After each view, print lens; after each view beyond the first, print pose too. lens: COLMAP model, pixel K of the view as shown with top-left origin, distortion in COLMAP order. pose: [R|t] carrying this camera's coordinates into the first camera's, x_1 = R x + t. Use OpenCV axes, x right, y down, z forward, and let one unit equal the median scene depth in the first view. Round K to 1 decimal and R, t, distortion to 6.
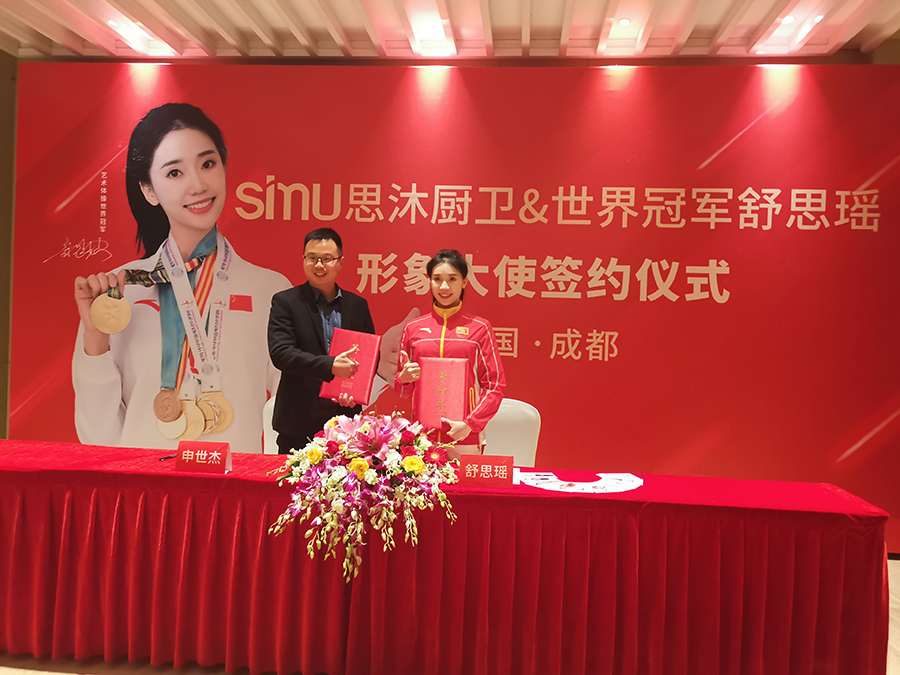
lens RADIAL K [[701.6, 0, 461.7], [0, 701.6, 342.0], [0, 0, 1]] dist [0.053444, -0.056973]
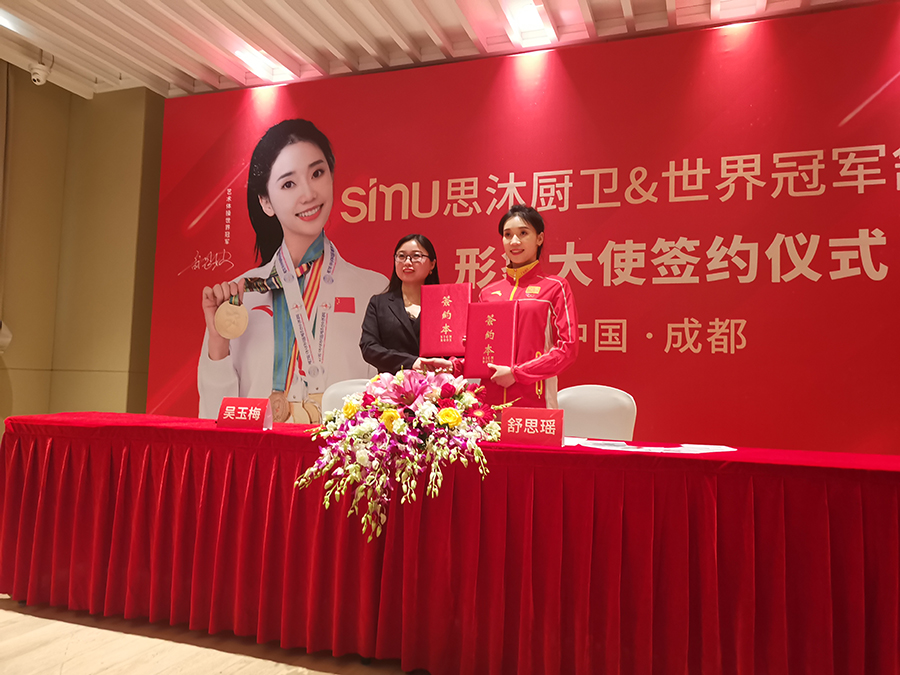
lens RADIAL K [[701.6, 0, 454.4], [0, 701.6, 340.4], [0, 0, 1]] dist [0.053444, -0.056973]
pose [[0.967681, -0.021436, -0.251265, 0.093907], [-0.002356, 0.995569, -0.094008, 0.093086], [0.252167, 0.091562, 0.963342, 0.079905]]
